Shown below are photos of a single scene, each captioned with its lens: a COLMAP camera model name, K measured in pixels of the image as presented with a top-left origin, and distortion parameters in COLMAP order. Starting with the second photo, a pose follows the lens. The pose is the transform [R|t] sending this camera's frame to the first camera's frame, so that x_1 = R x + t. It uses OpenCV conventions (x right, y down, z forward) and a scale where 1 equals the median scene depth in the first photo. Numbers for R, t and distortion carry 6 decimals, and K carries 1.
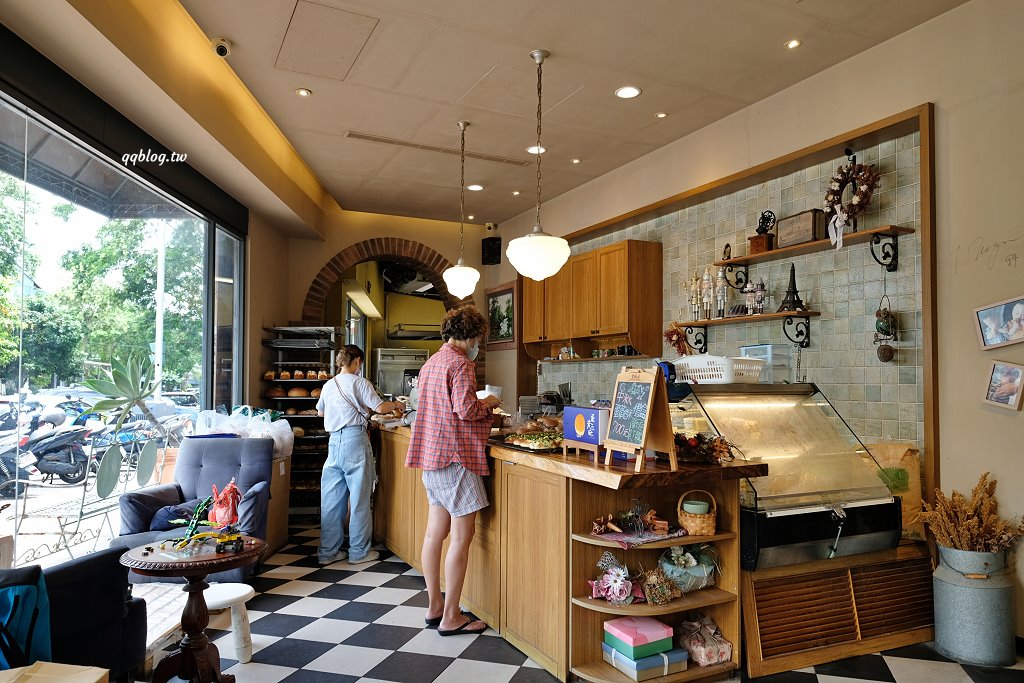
lens RADIAL K [[725.3, 0, 511.5], [0, 725.3, 343.8], [0, 0, 1]] dist [0.001724, 0.000686]
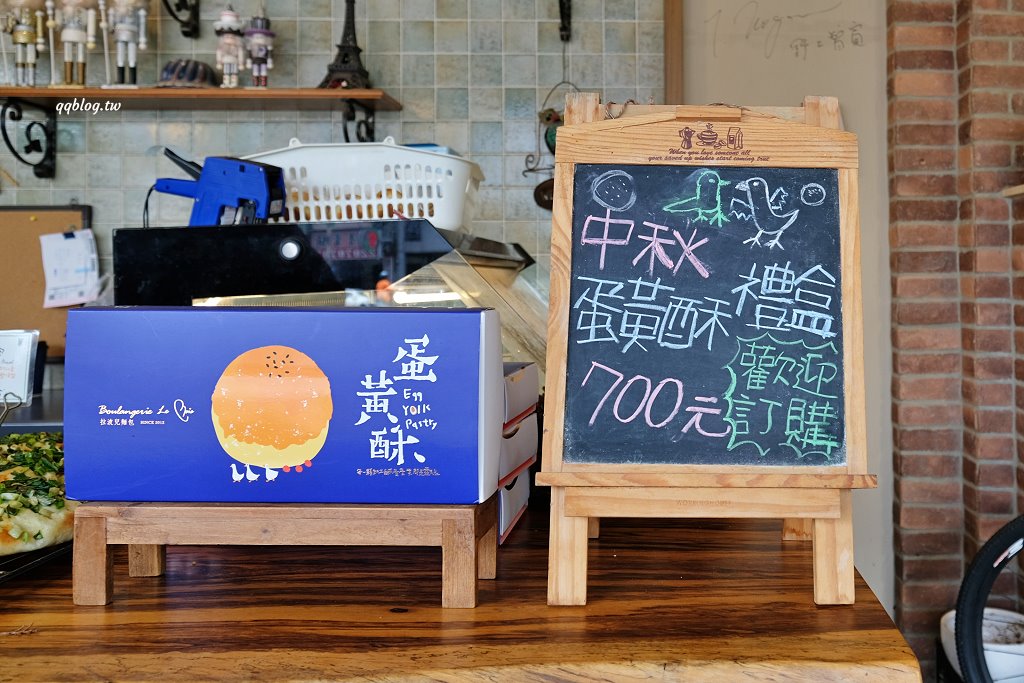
lens RADIAL K [[792.4, 0, 511.8], [0, 792.4, 340.3], [0, 0, 1]] dist [0.010969, 0.001817]
pose [[0.415896, -0.068691, 0.906814, -0.049643], [-0.041353, 0.994683, 0.094313, 0.078094], [-0.908471, -0.076724, 0.410844, 0.895848]]
